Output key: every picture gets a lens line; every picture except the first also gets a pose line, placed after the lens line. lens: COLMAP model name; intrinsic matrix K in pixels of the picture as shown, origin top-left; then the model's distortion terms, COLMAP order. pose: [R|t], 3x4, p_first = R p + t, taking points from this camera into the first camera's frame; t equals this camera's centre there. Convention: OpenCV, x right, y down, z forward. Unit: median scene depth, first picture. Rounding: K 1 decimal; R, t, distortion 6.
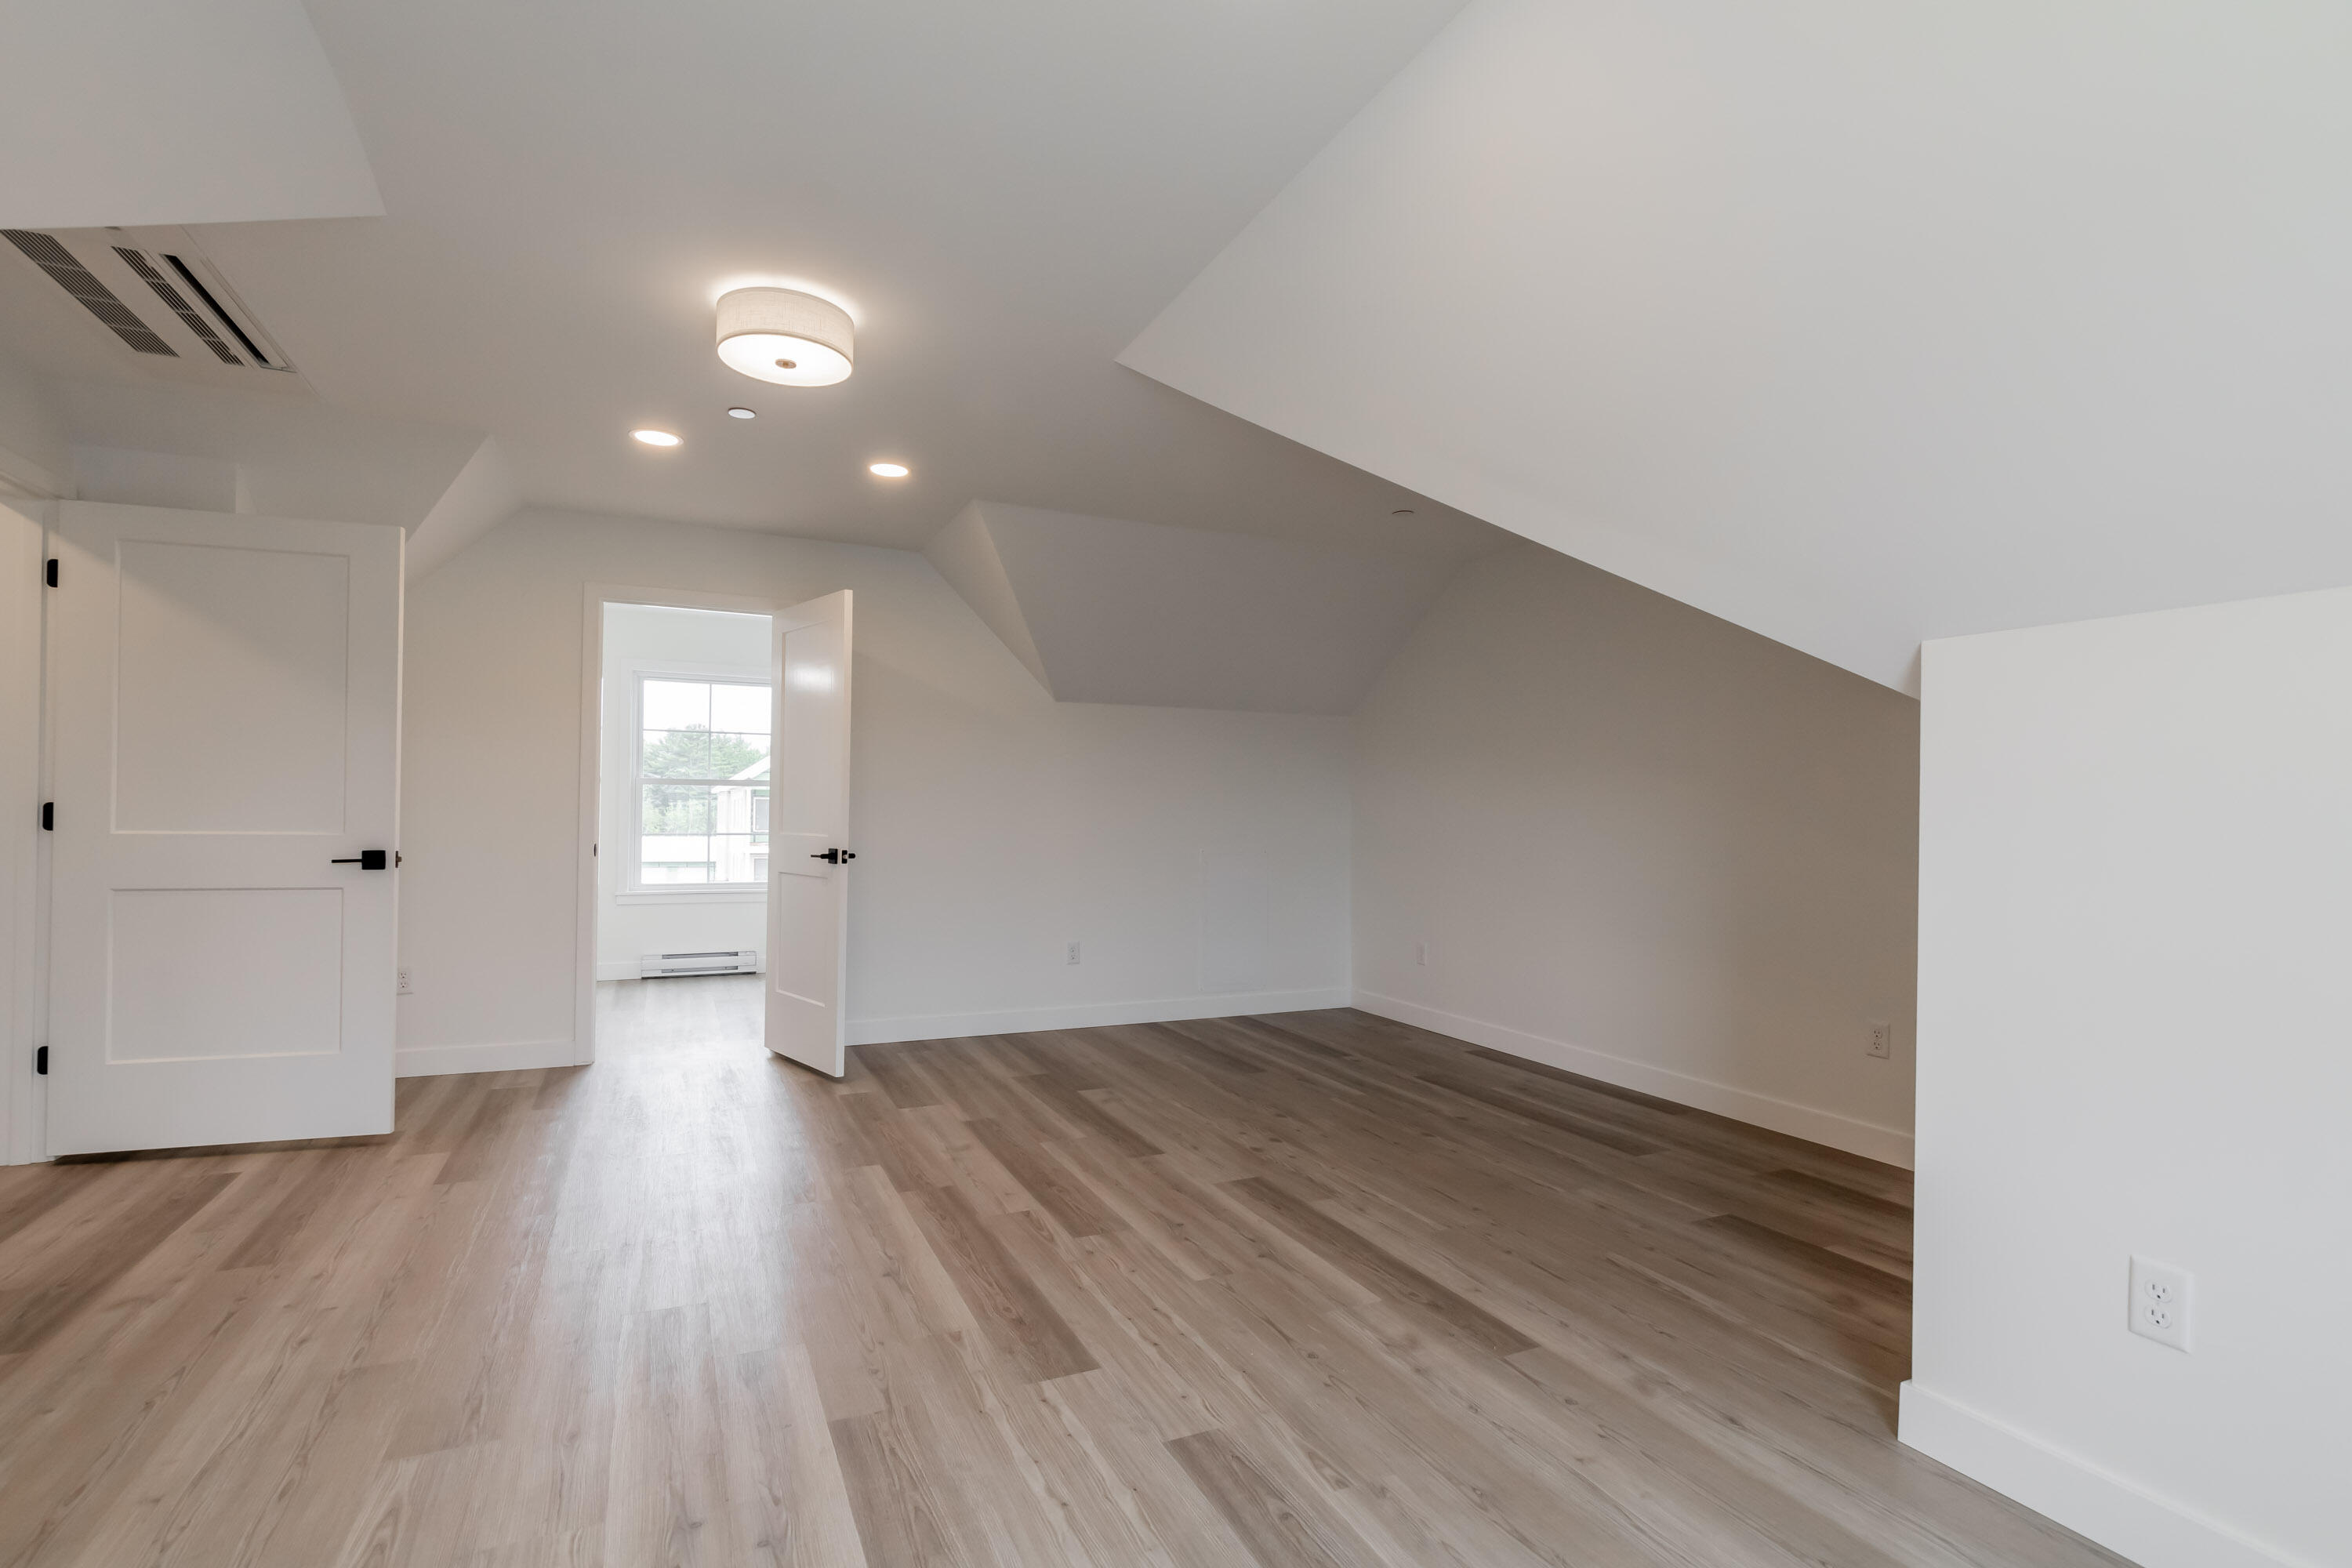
lens RADIAL K [[1134.9, 0, 1176.0], [0, 1134.9, 784.0], [0, 0, 1]] dist [0.003229, -0.000596]
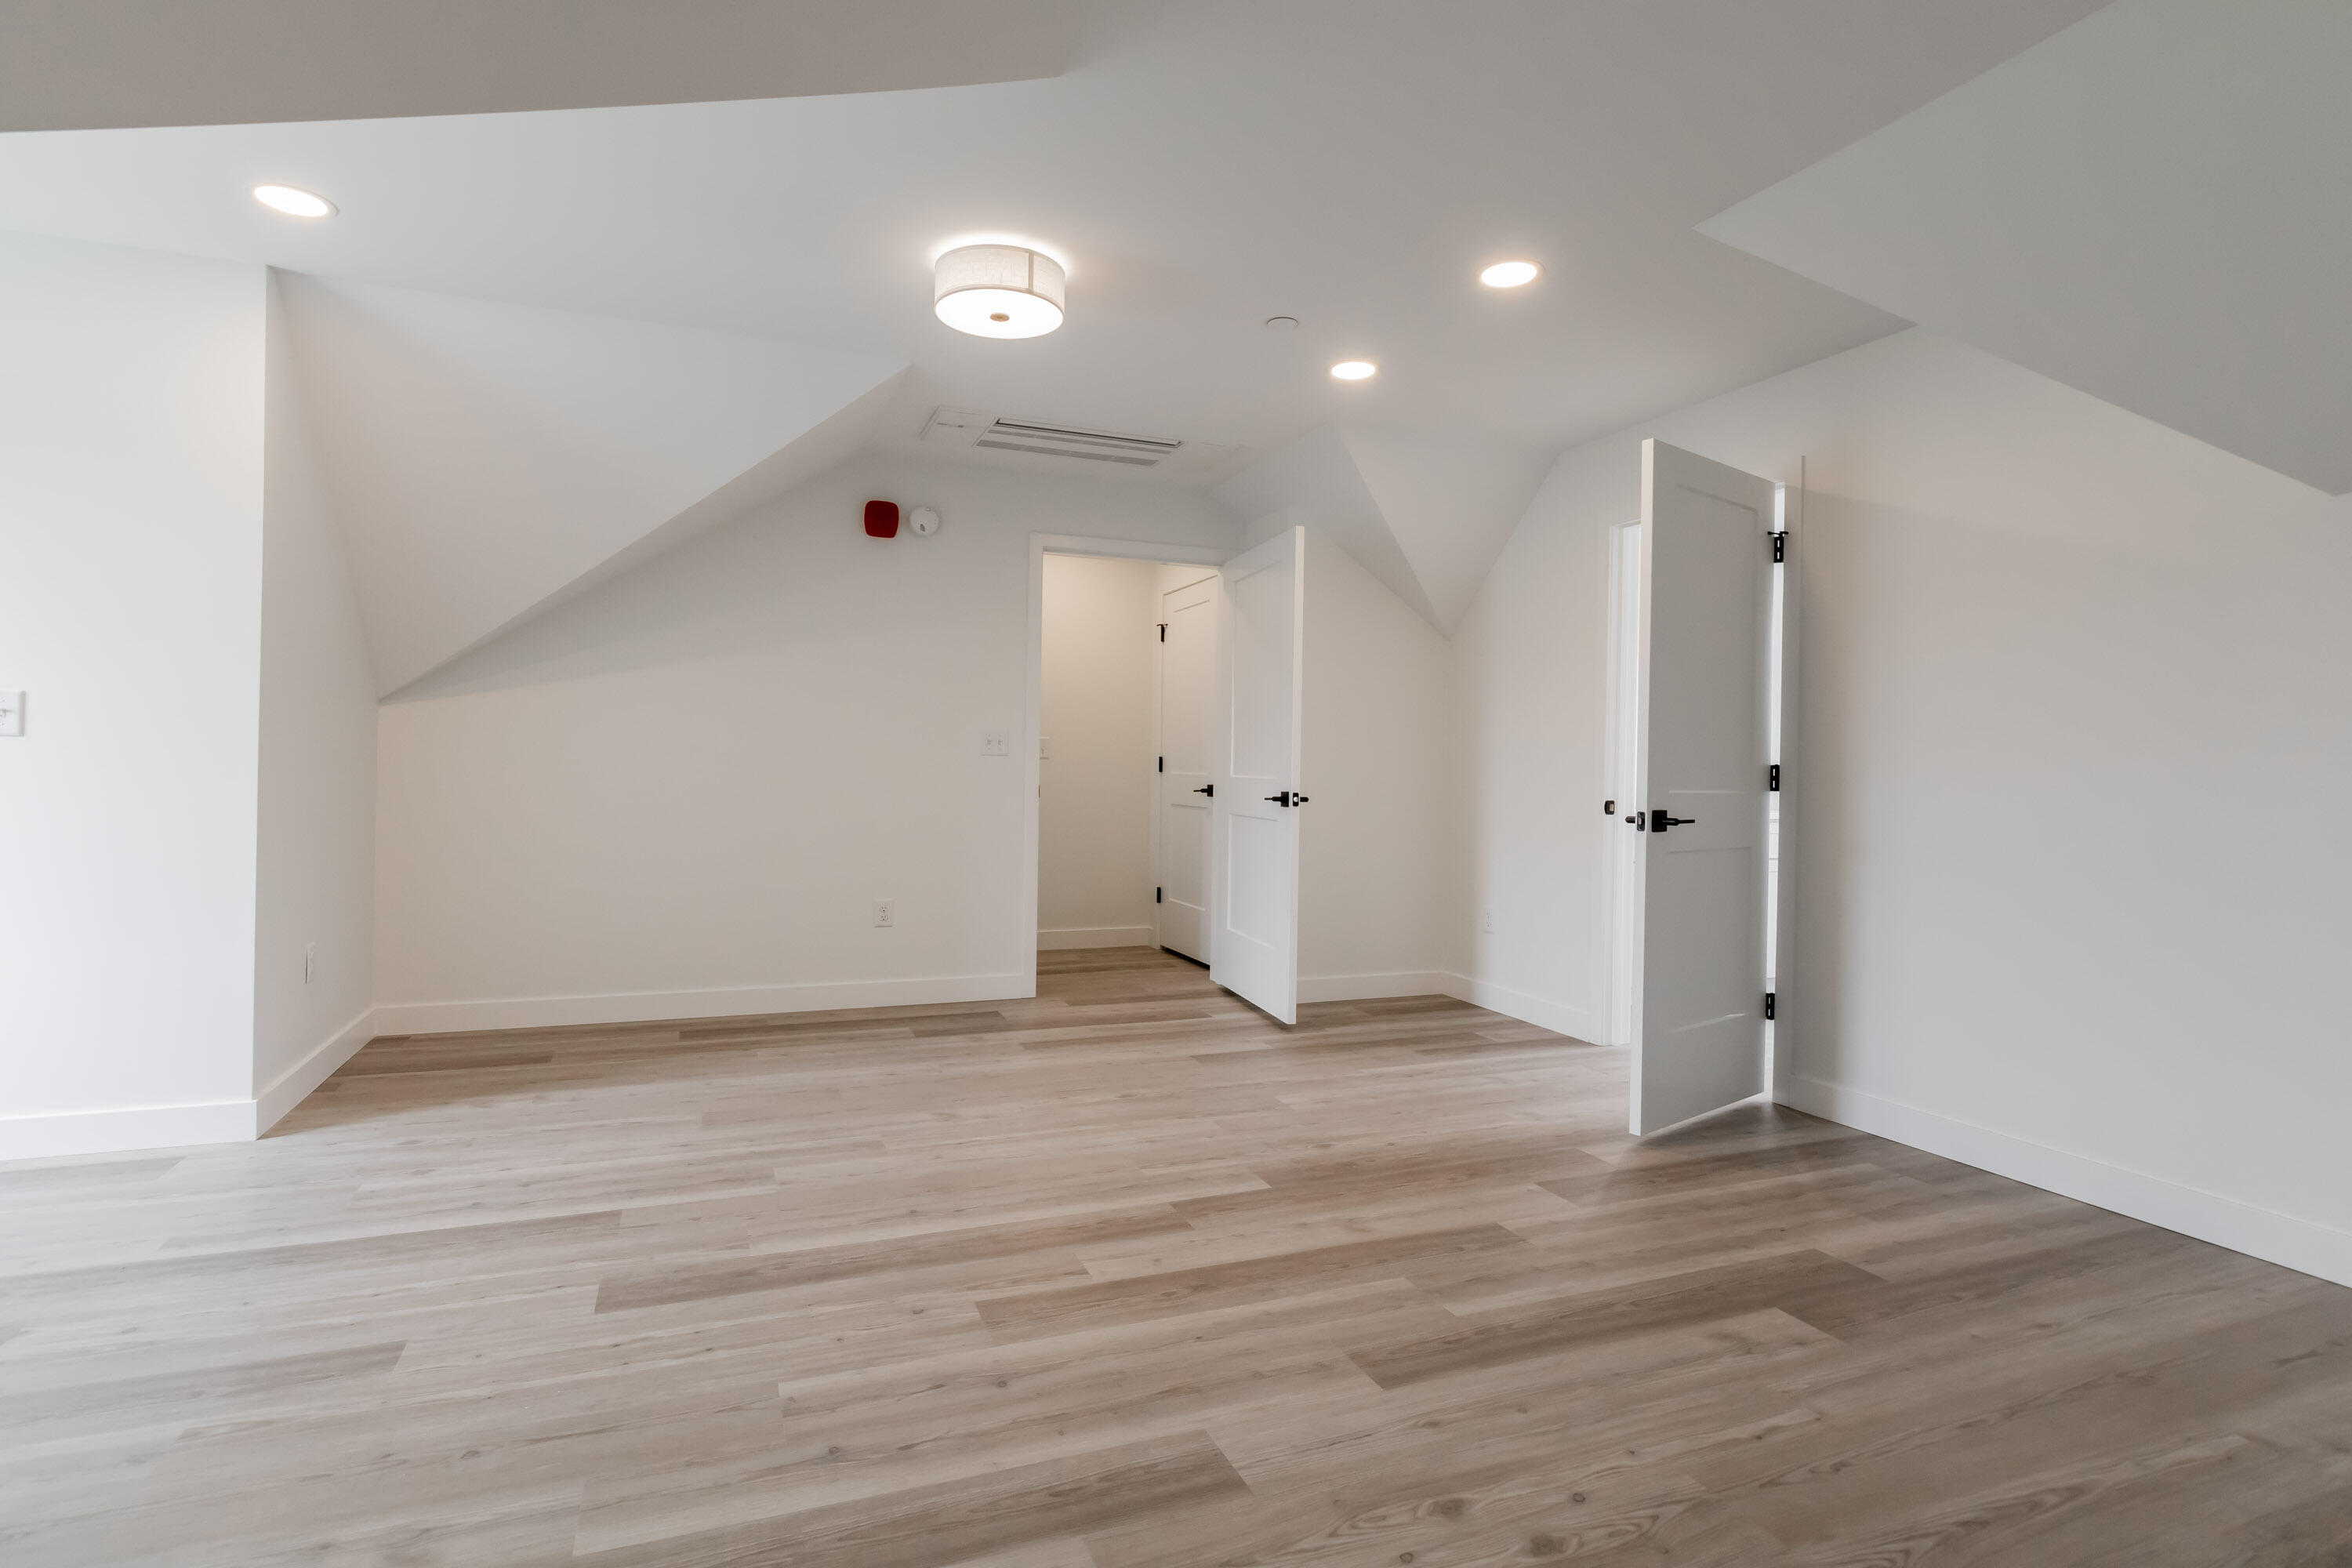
lens RADIAL K [[1145.9, 0, 1164.7], [0, 1145.9, 764.6], [0, 0, 1]] dist [0.010982, -0.012739]
pose [[-0.064493, -0.013095, -0.997832, 0.590454], [0.007213, 0.999882, -0.013588, 0.057357], [0.997892, -0.008074, -0.064391, 1.069075]]
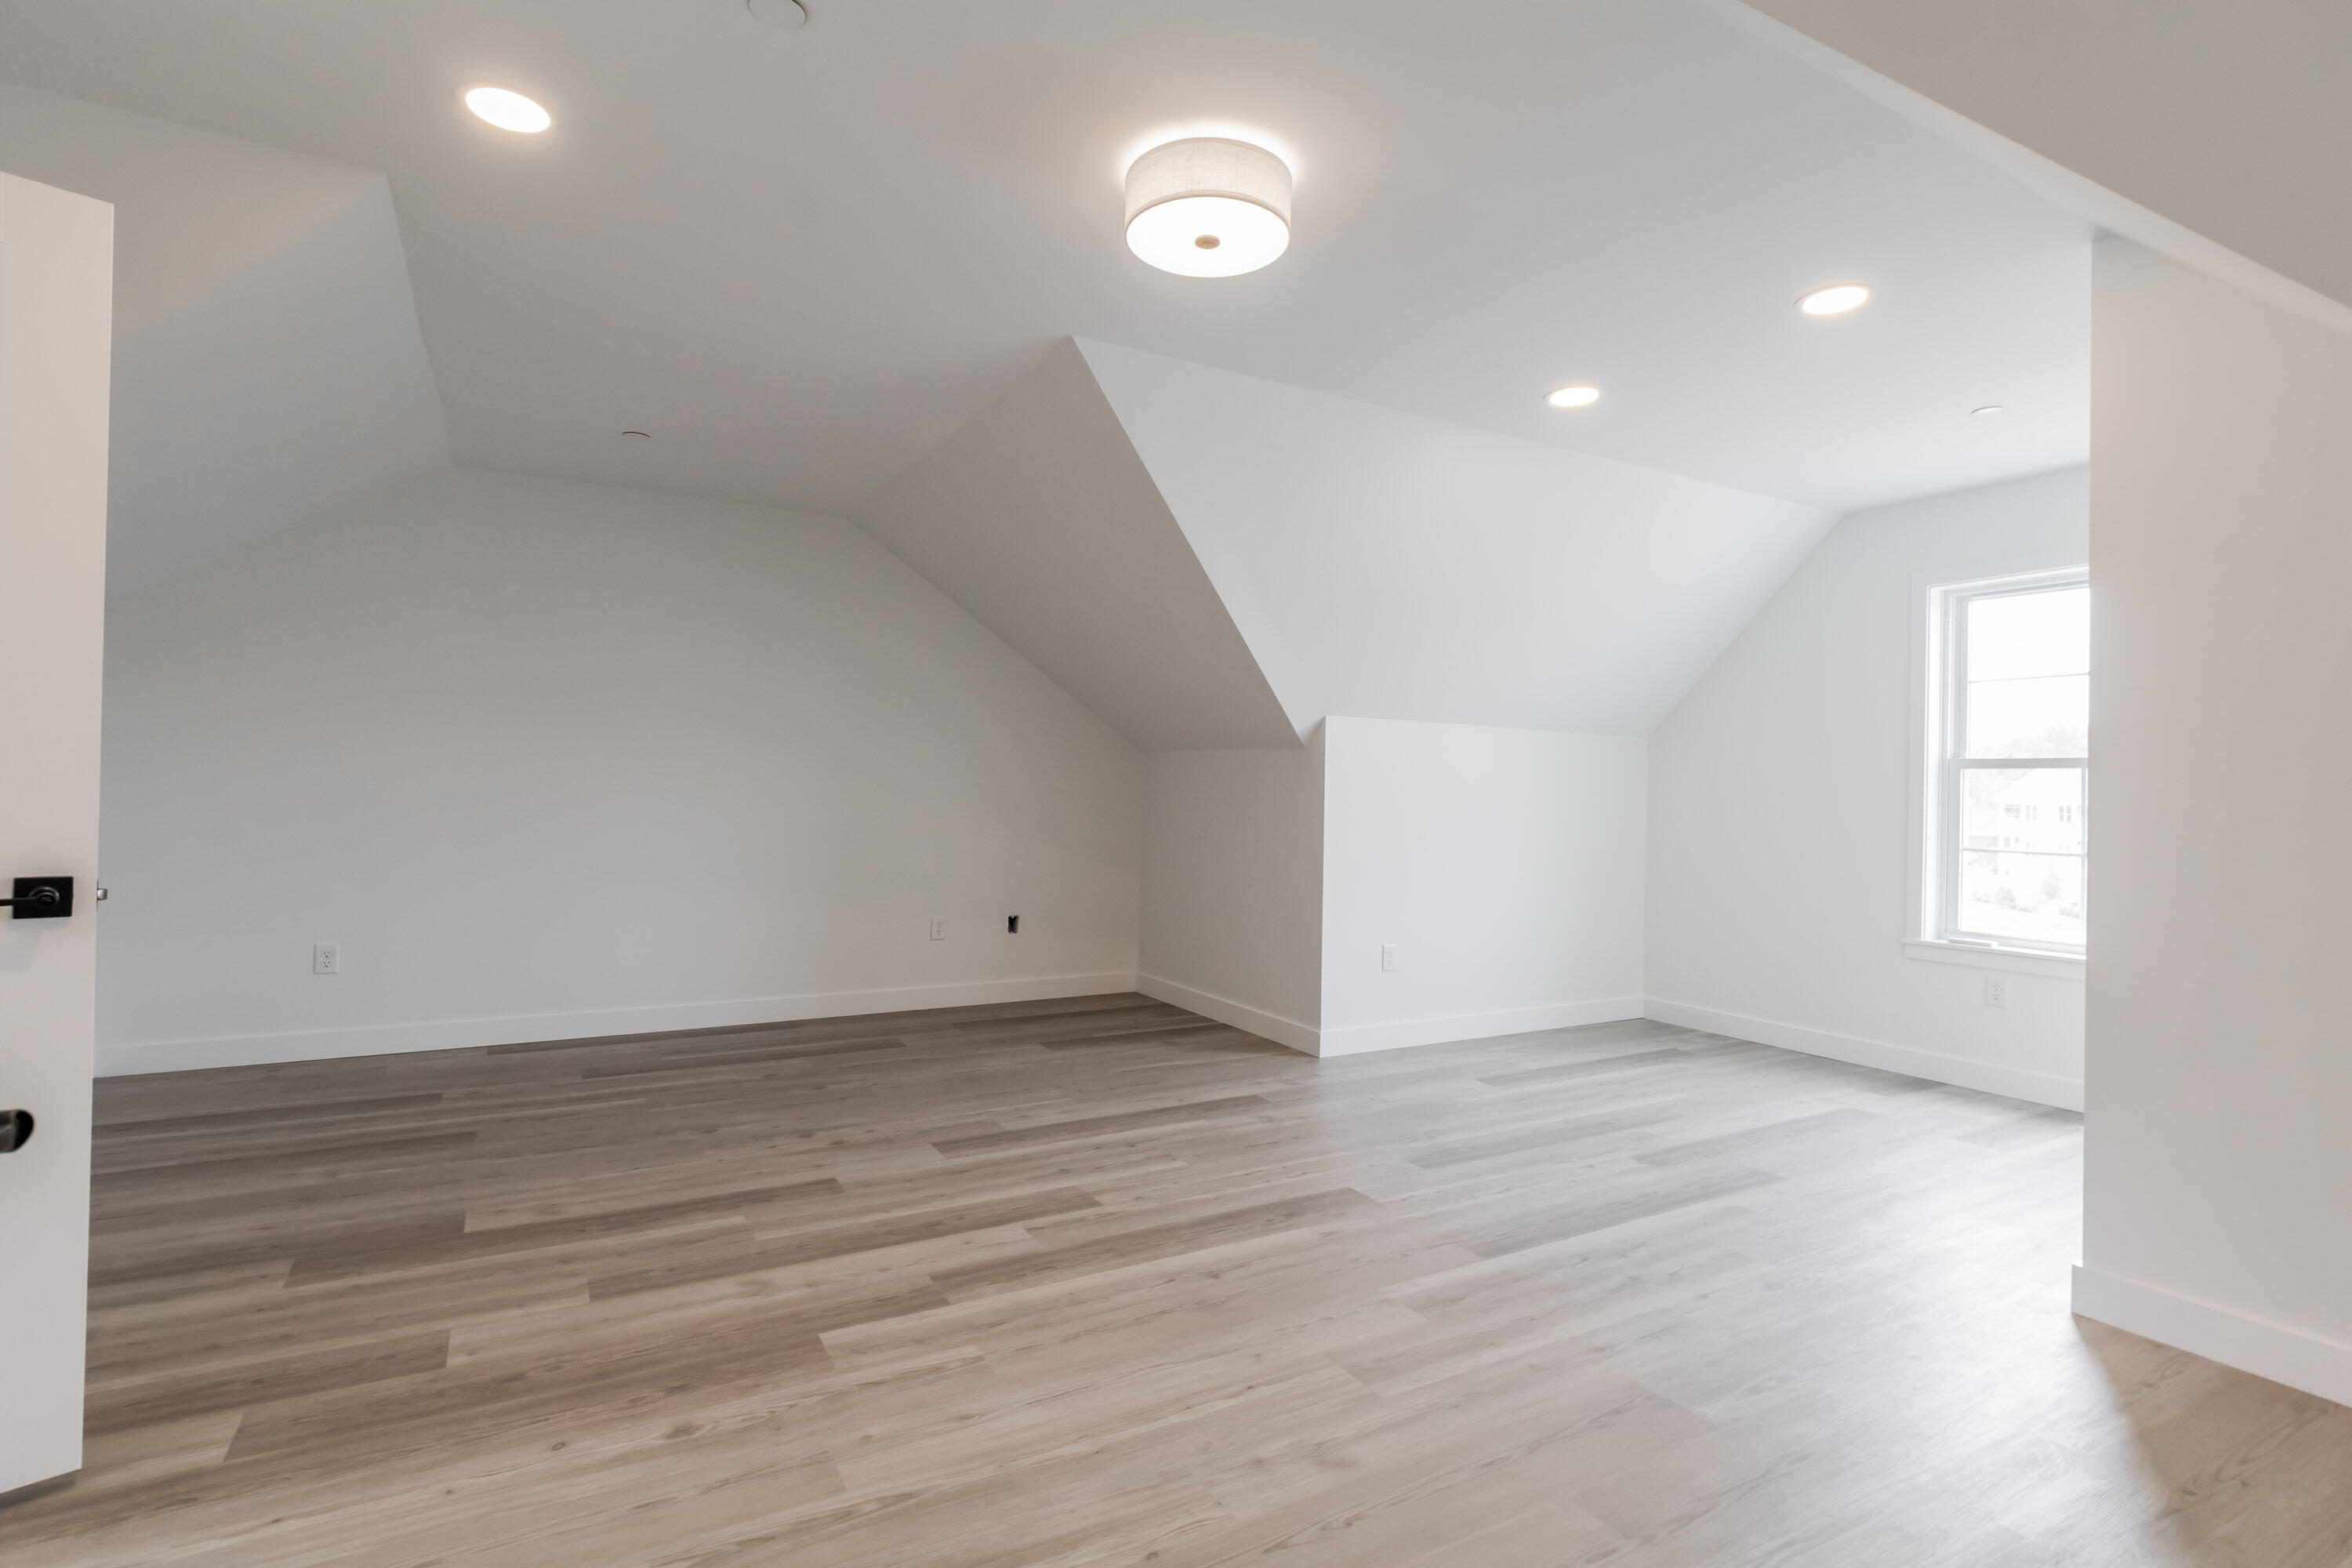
lens RADIAL K [[1094.4, 0, 1166.4], [0, 1094.4, 791.4], [0, 0, 1]] dist [0.001646, -0.001278]
pose [[-0.081422, -0.016742, 0.996539, -0.967666], [-0.044214, 0.998935, 0.013169, 0.014031], [-0.995699, -0.042989, -0.082075, 0.948059]]
